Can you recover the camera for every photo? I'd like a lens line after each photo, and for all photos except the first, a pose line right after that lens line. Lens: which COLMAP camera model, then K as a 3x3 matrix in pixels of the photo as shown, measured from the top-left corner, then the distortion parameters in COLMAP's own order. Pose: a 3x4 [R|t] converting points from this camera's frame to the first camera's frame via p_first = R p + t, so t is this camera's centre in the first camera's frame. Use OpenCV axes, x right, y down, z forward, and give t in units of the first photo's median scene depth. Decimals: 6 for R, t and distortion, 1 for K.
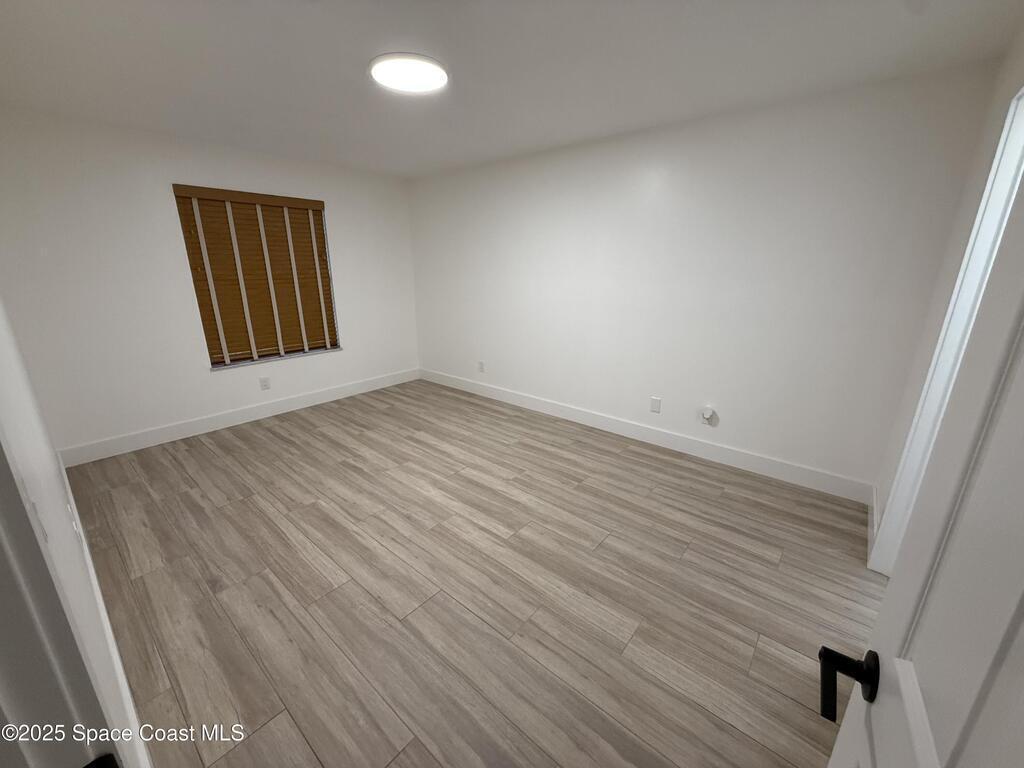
lens RADIAL K [[407.8, 0, 509.8], [0, 407.8, 385.6], [0, 0, 1]] dist [0.001295, -0.000396]
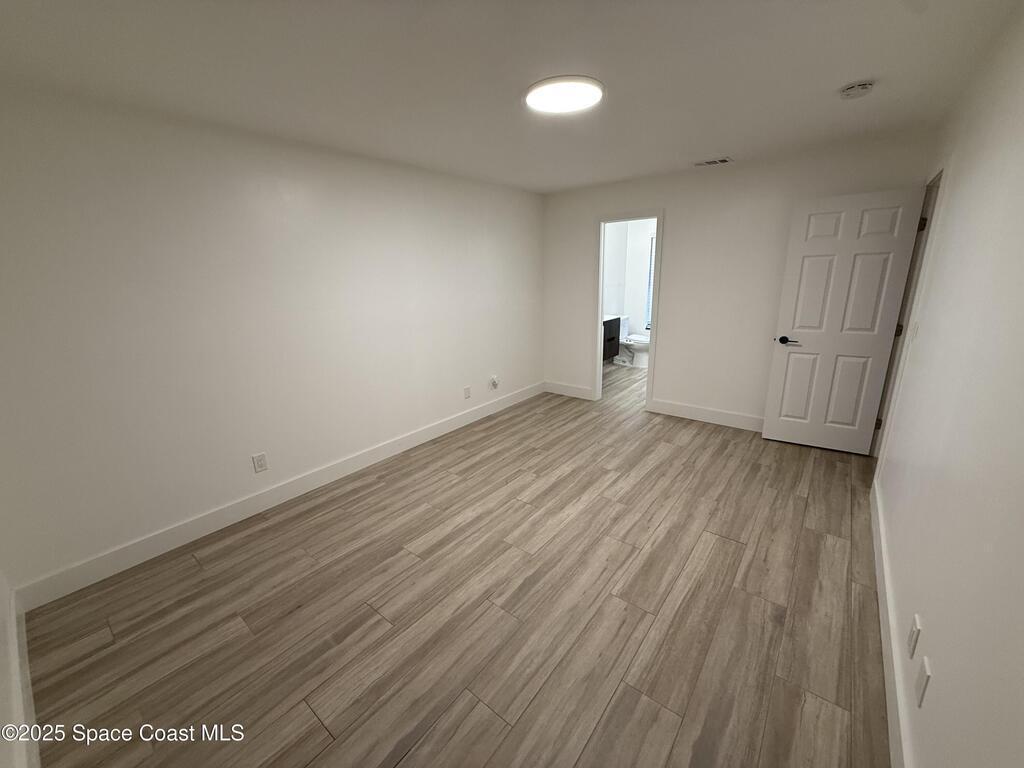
lens RADIAL K [[407.8, 0, 511.3], [0, 407.8, 379.6], [0, 0, 1]] dist [0.001295, -0.000396]
pose [[-0.025174, -0.259884, 0.965312, -1.067247], [0.313141, 0.914972, 0.254497, -0.333941], [-0.949373, 0.308685, 0.058347, 0.982035]]
